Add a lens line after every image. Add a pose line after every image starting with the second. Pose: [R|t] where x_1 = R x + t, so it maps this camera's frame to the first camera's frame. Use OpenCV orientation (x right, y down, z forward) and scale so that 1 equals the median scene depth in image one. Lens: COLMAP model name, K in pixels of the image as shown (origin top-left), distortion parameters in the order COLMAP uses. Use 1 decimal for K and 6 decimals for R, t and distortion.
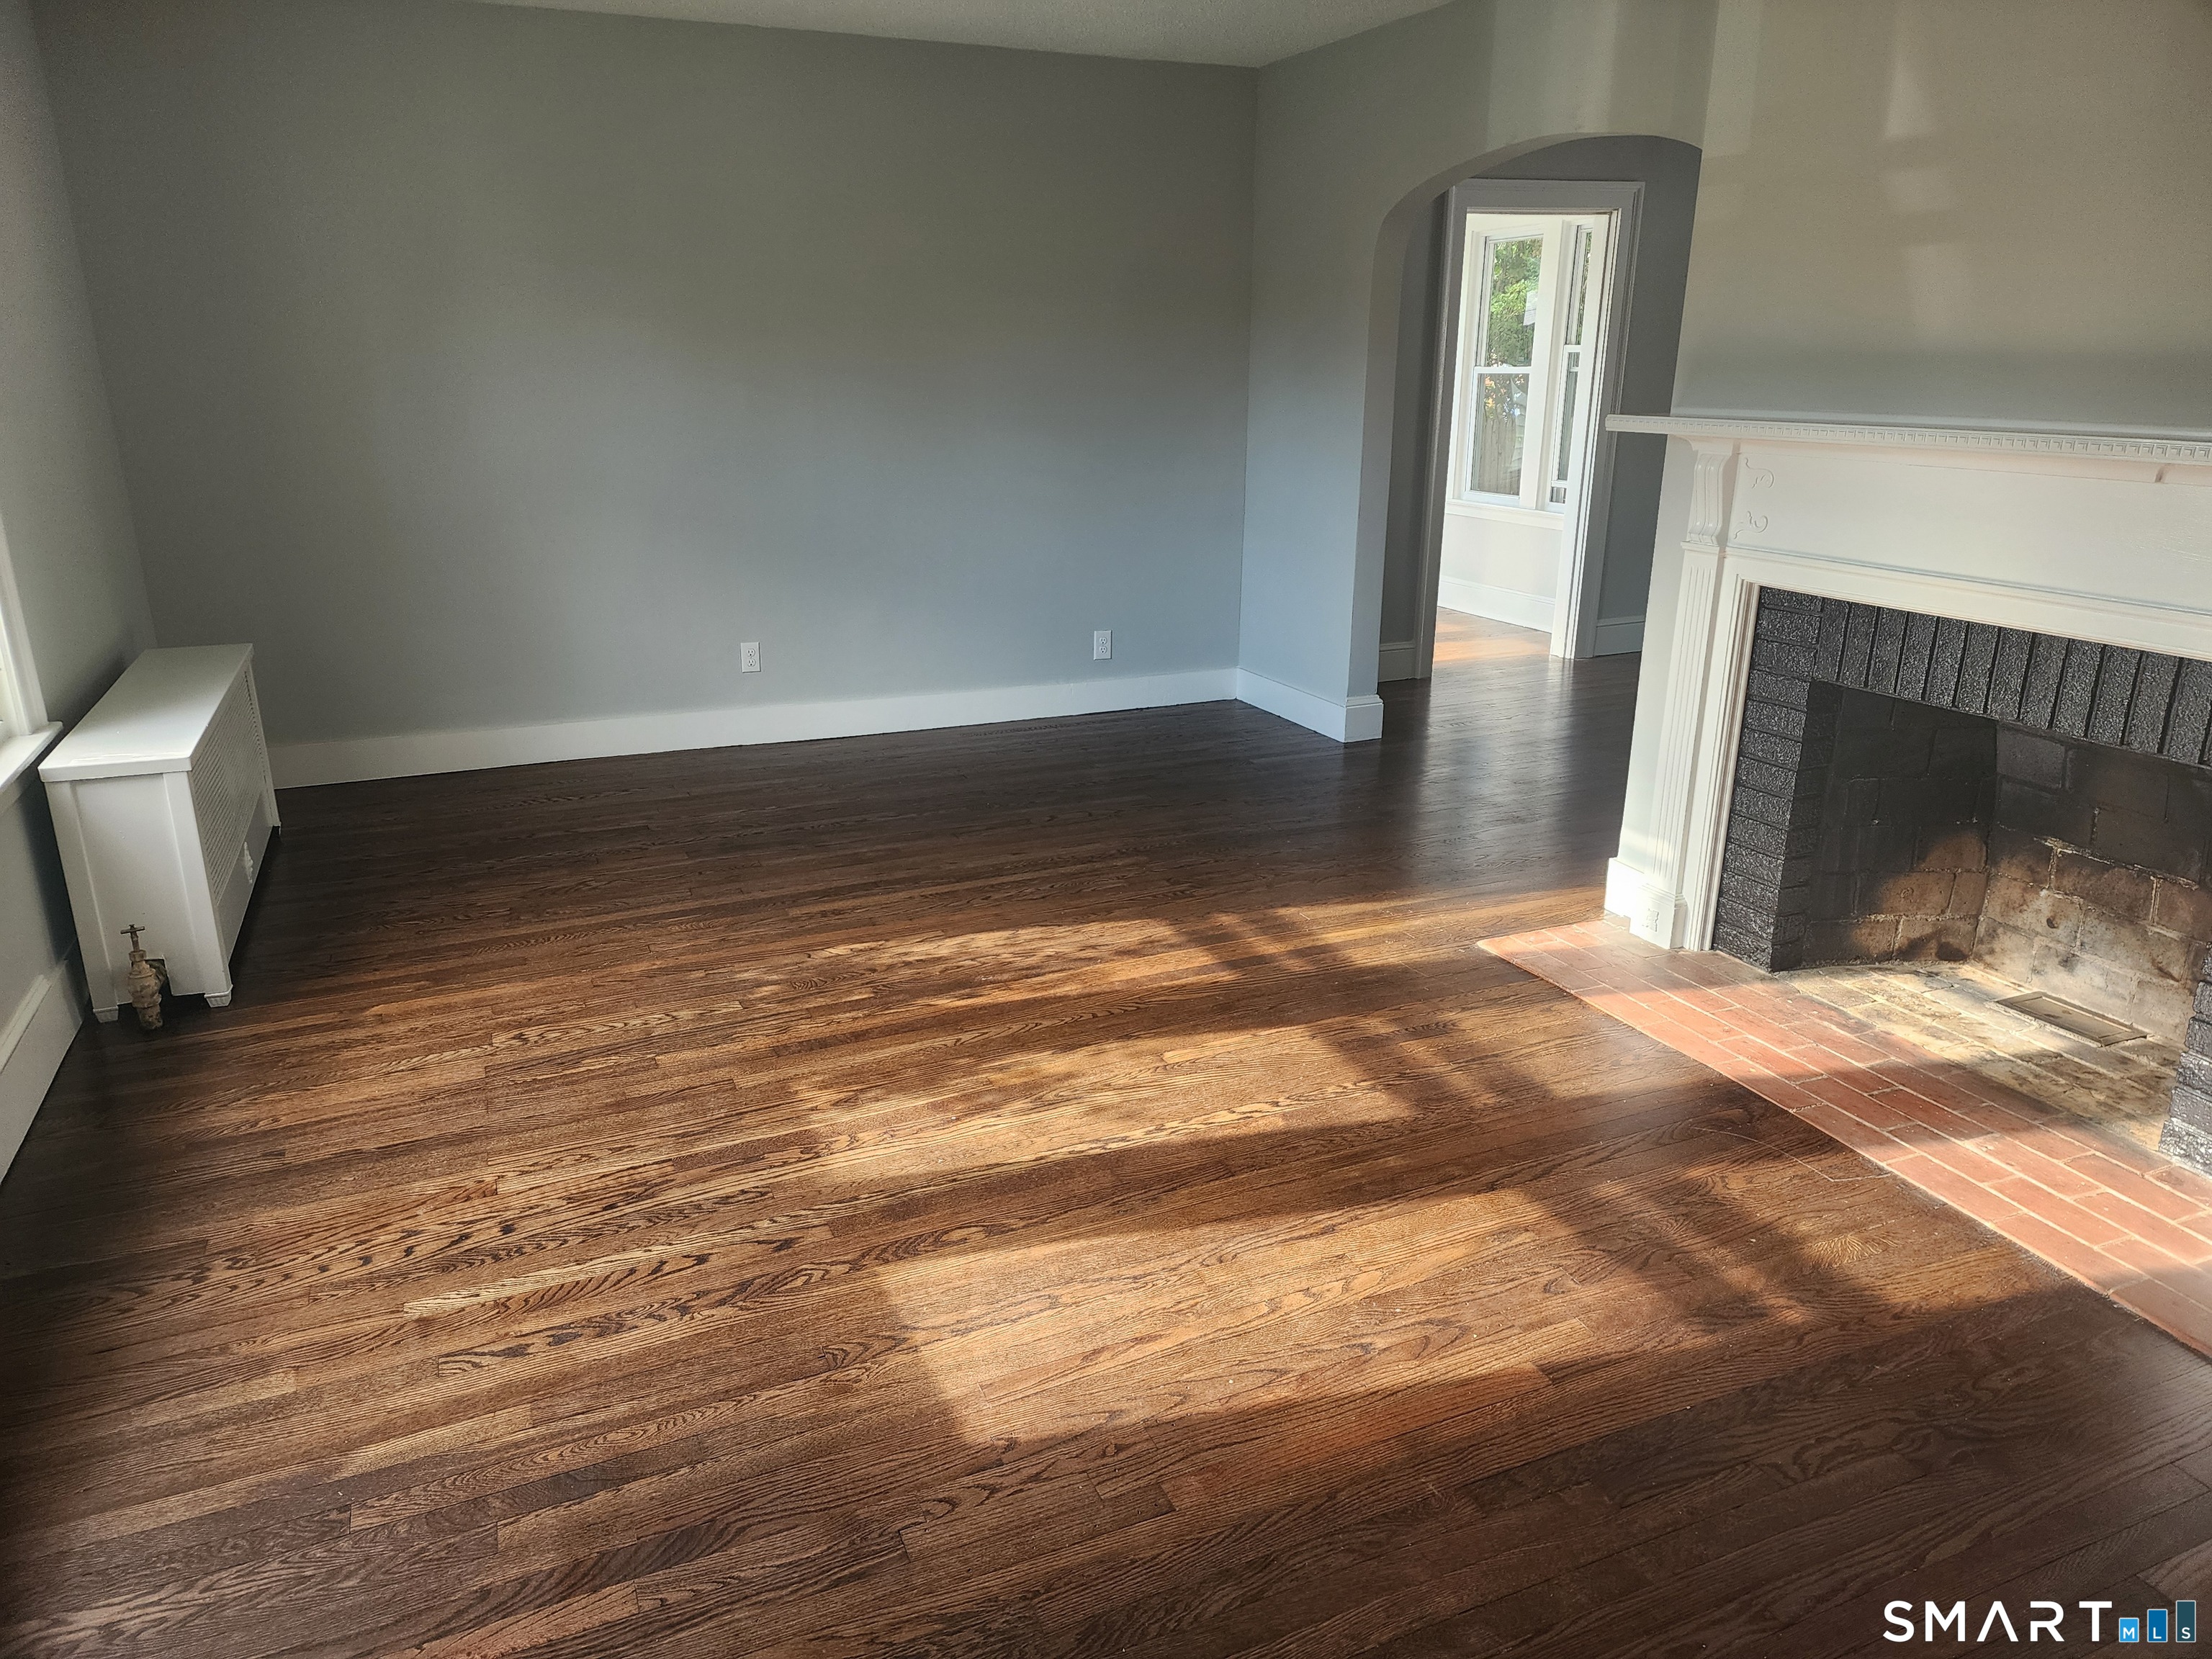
lens RADIAL K [[1436.7, 0, 1076.1], [0, 1436.7, 831.2], [0, 0, 1]] dist [0.045188, -0.050280]
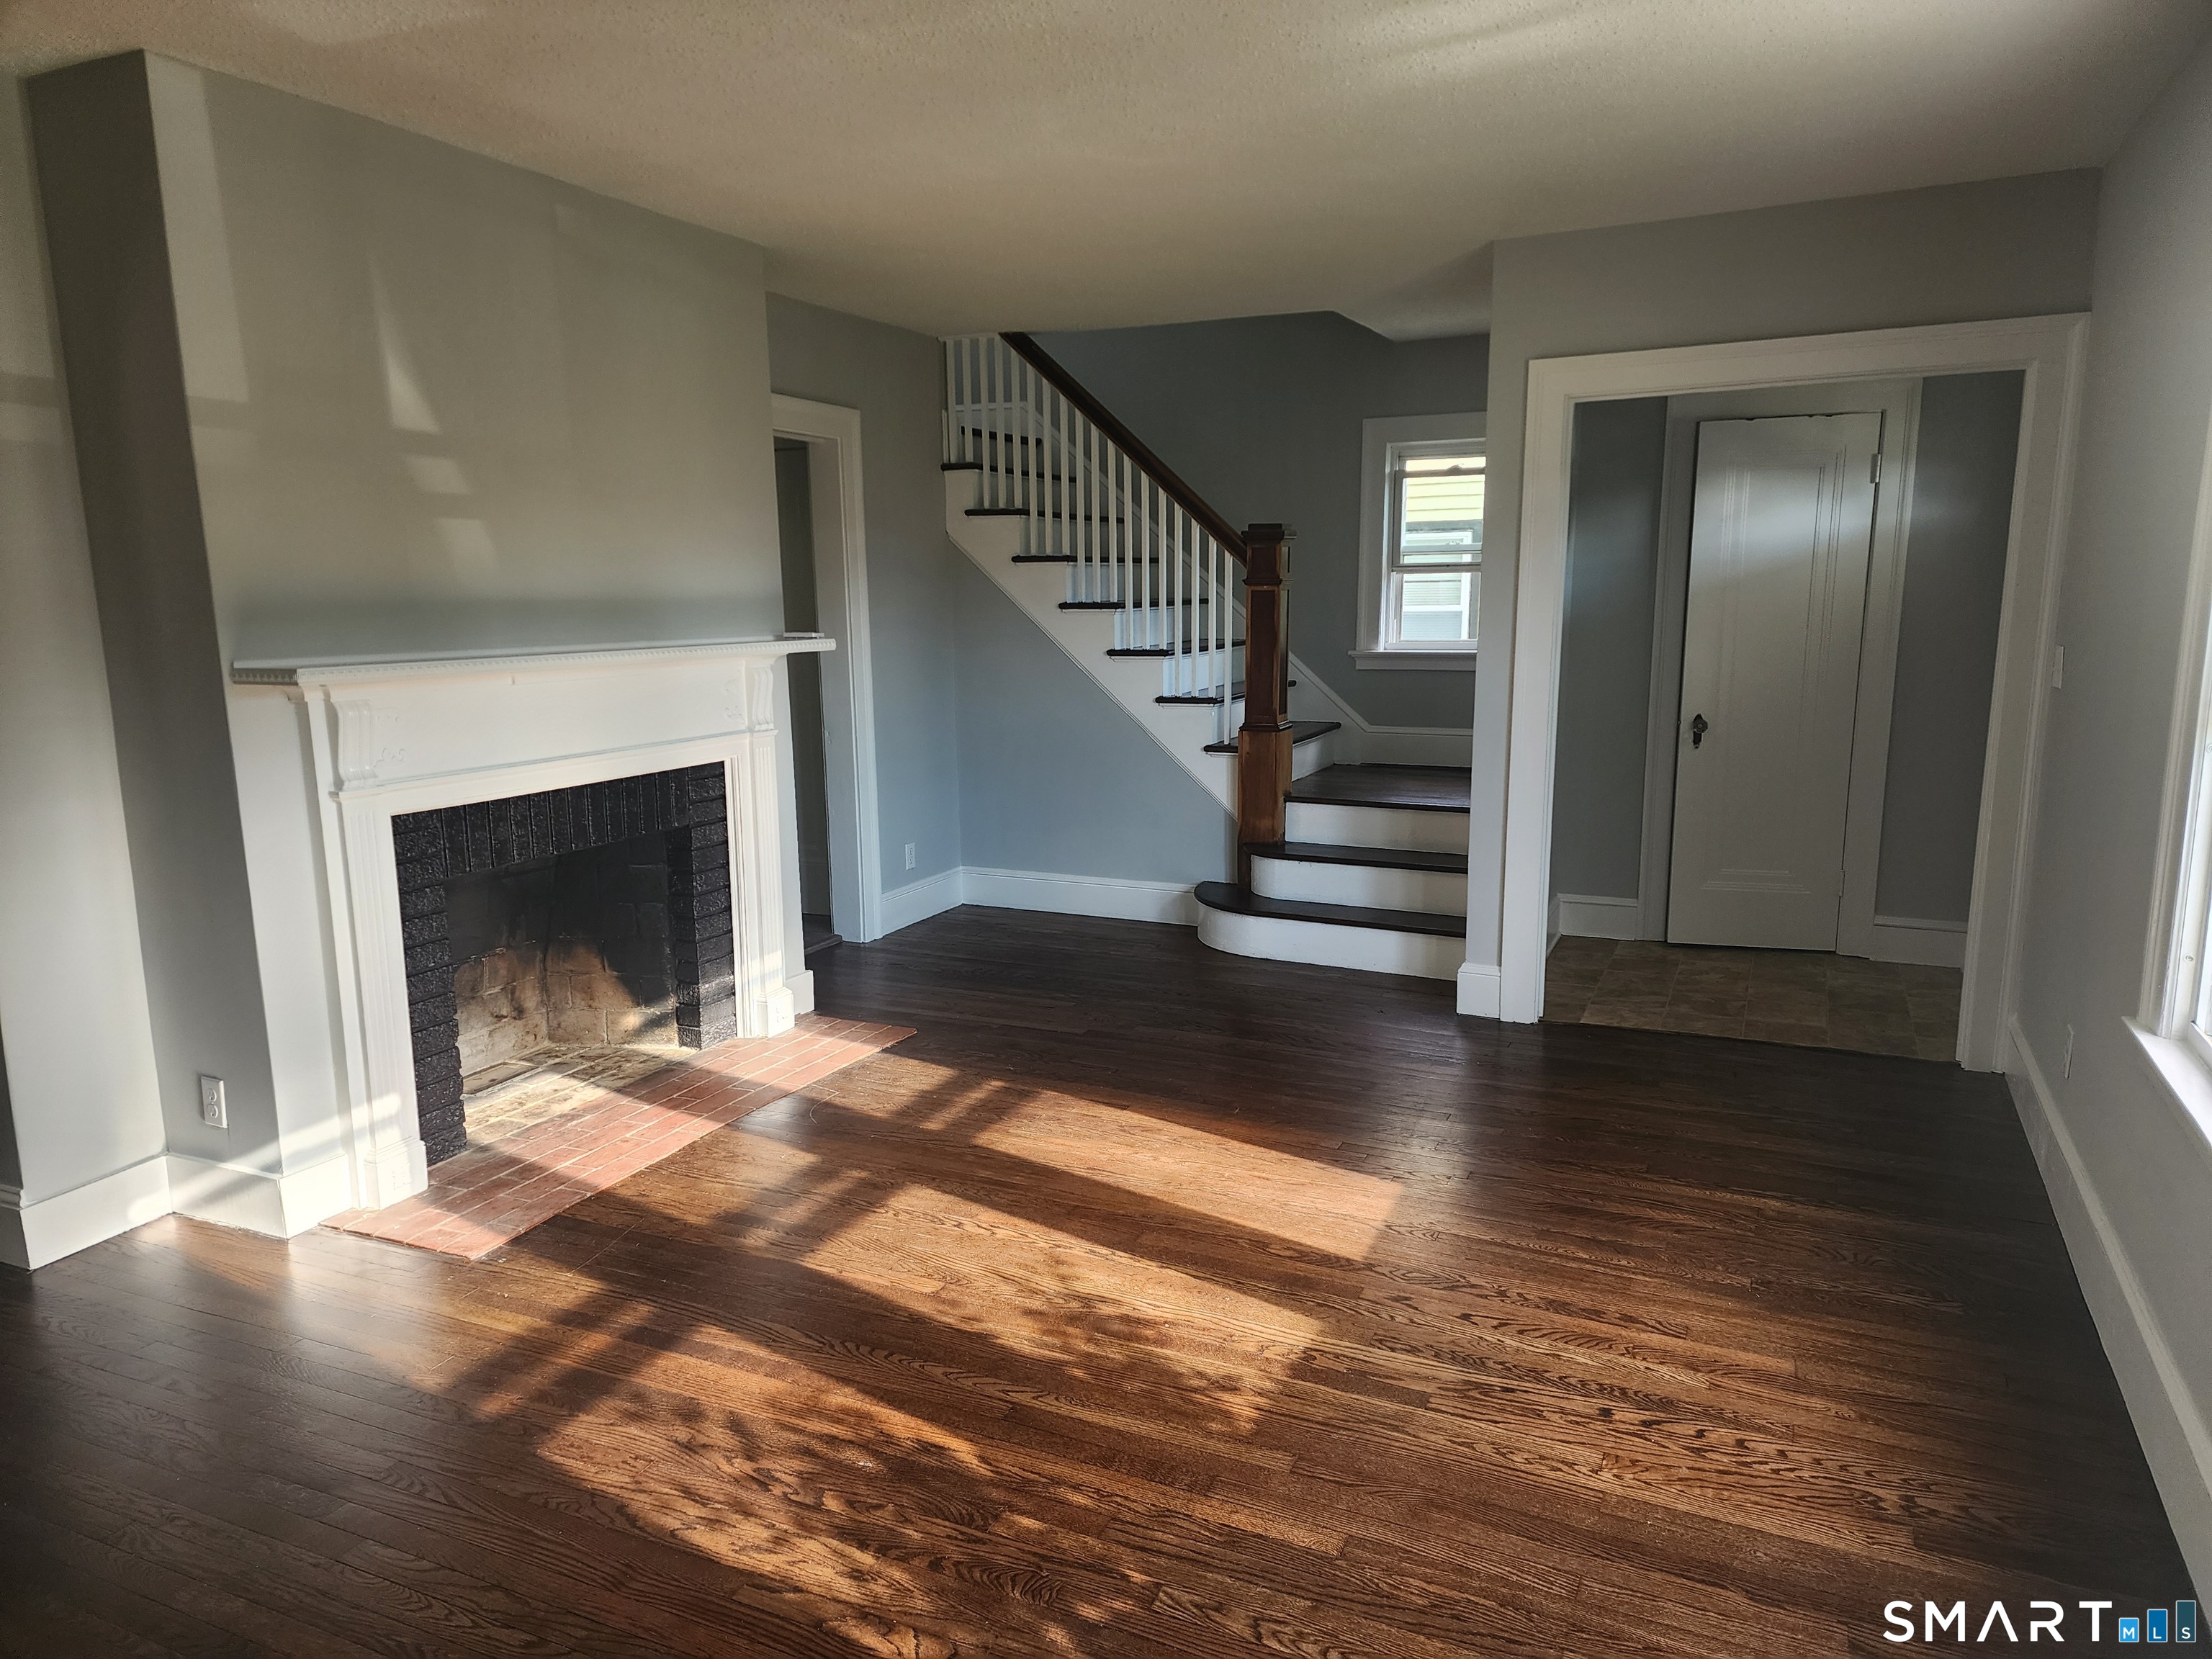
lens RADIAL K [[1436.7, 0, 1076.1], [0, 1436.7, 831.2], [0, 0, 1]] dist [0.045188, -0.050280]
pose [[-0.649427, -0.120170, 0.750869, -0.828392], [0.254003, 0.896438, 0.363154, -0.539757], [-0.716747, 0.426565, -0.551648, 1.577052]]
